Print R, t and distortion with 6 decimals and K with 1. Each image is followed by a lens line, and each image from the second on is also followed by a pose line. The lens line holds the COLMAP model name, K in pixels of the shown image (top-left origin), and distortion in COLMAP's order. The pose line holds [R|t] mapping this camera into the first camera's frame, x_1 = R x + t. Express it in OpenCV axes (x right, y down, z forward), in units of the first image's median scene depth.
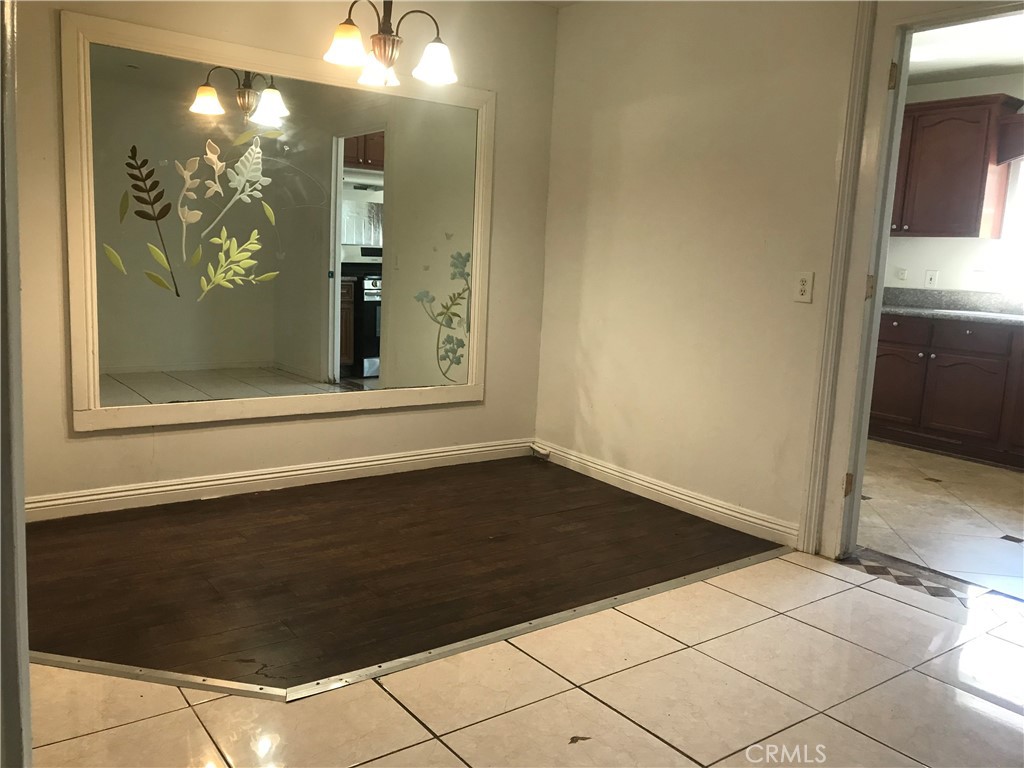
lens RADIAL K [[849.8, 0, 517.1], [0, 849.8, 382.0], [0, 0, 1]] dist [0.053568, -0.041148]
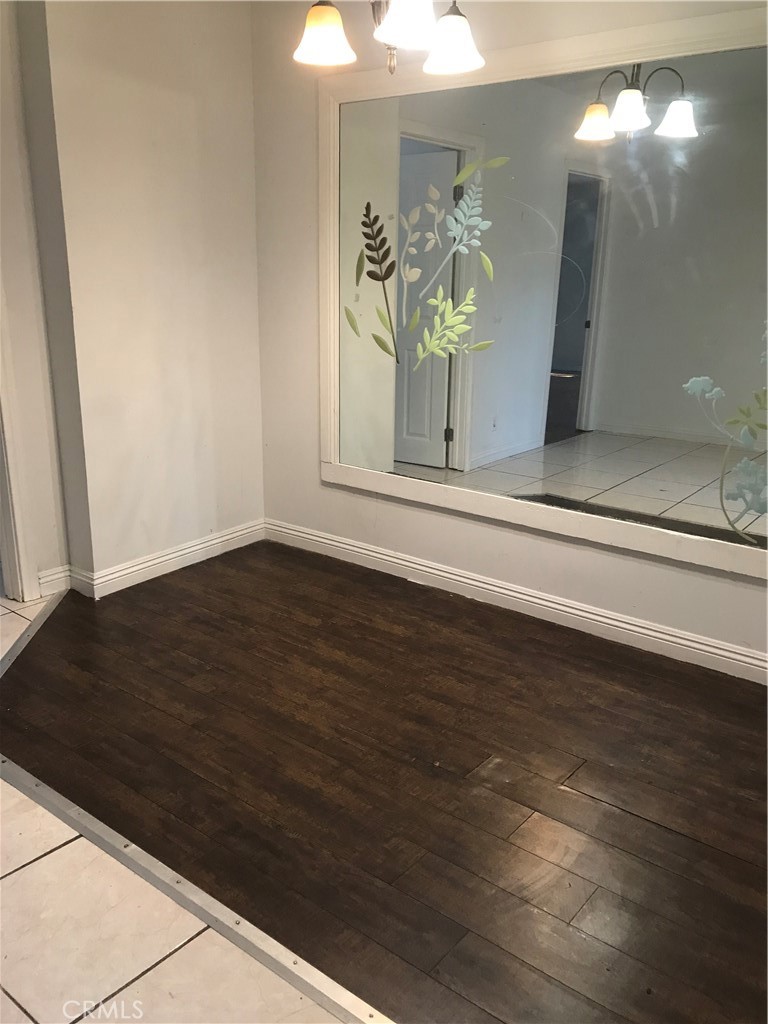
lens RADIAL K [[849.8, 0, 386.6], [0, 849.8, 515.3], [0, 0, 1]] dist [0.053568, -0.041148]
pose [[0.249978, 0.236252, -0.938987, 0.506744], [-0.146779, 0.967814, 0.204430, -0.124502], [0.957062, 0.086721, 0.276609, 0.728764]]
